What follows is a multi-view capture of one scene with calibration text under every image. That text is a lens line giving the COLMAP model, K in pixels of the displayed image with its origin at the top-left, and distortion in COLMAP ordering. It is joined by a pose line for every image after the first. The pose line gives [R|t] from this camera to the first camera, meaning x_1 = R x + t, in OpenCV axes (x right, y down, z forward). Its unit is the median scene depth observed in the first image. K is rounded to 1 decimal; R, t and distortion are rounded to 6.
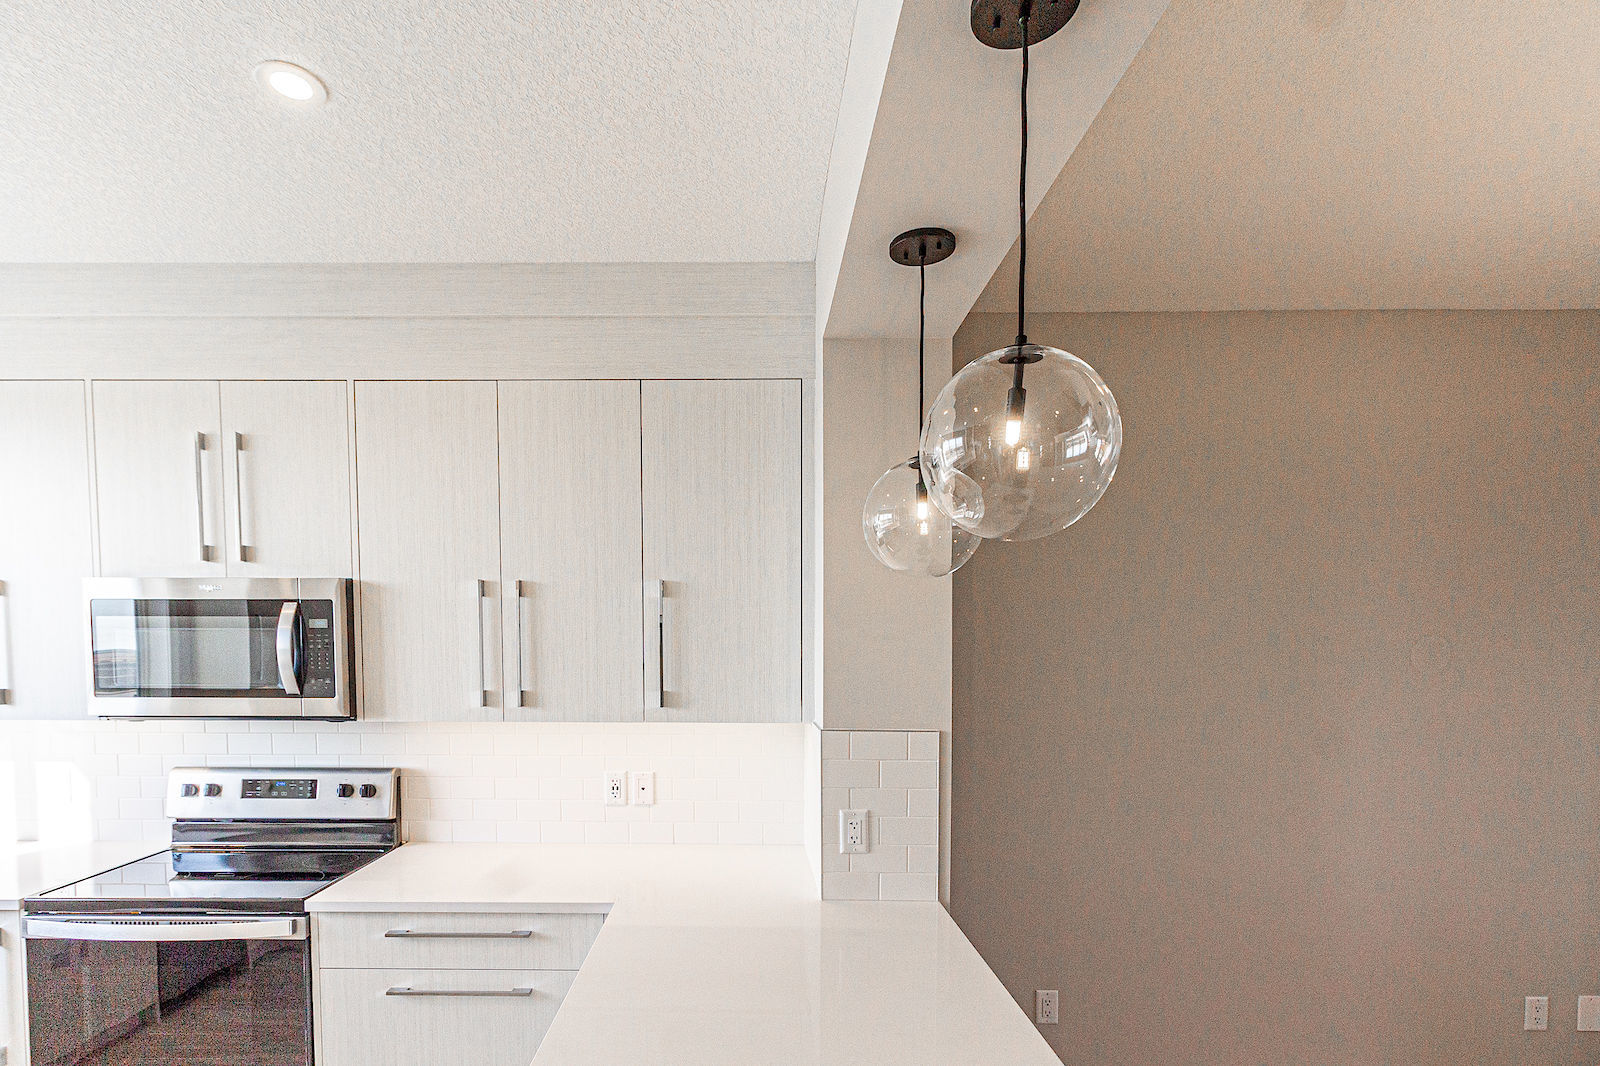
lens RADIAL K [[785.0, 0, 734.9], [0, 785.0, 690.6], [0, 0, 1]] dist [0.001848, 0.001011]
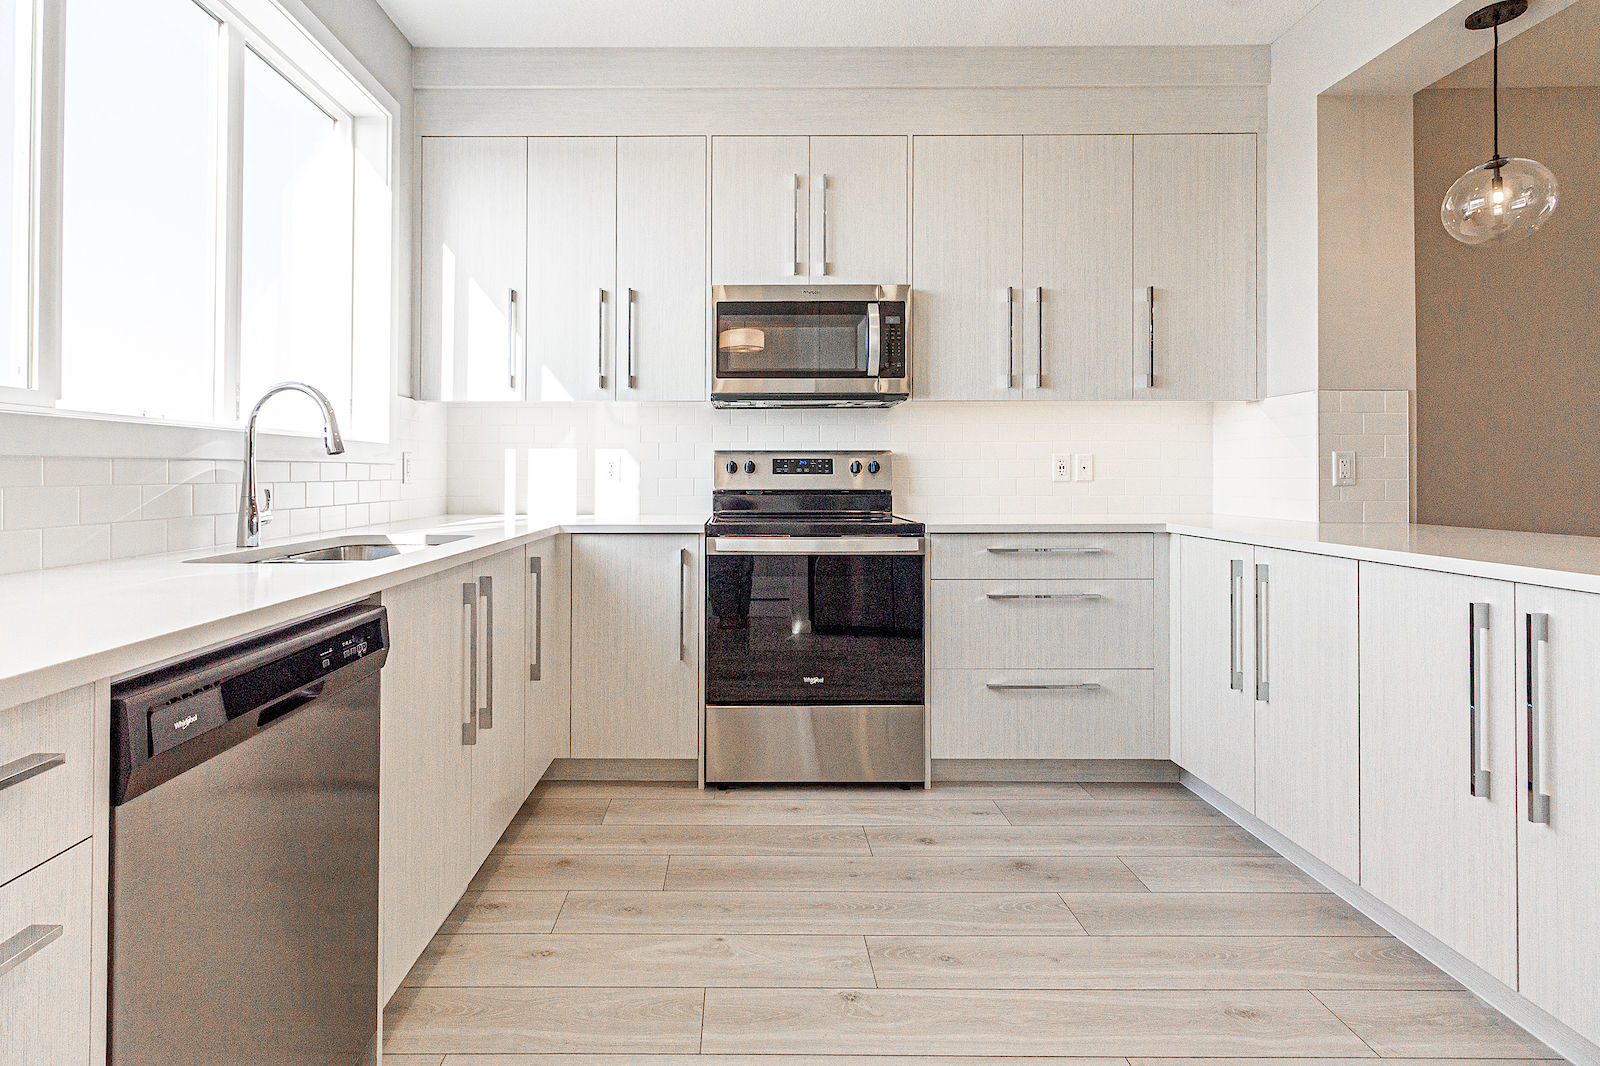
lens RADIAL K [[773.1, 0, 731.5], [0, 773.1, 474.6], [0, 0, 1]] dist [-0.001501, -0.000017]
pose [[0.999931, -0.006903, 0.009548, -0.791999], [0.007405, 0.998540, -0.053511, 0.227547], [-0.009165, 0.053578, 0.998522, -0.237956]]
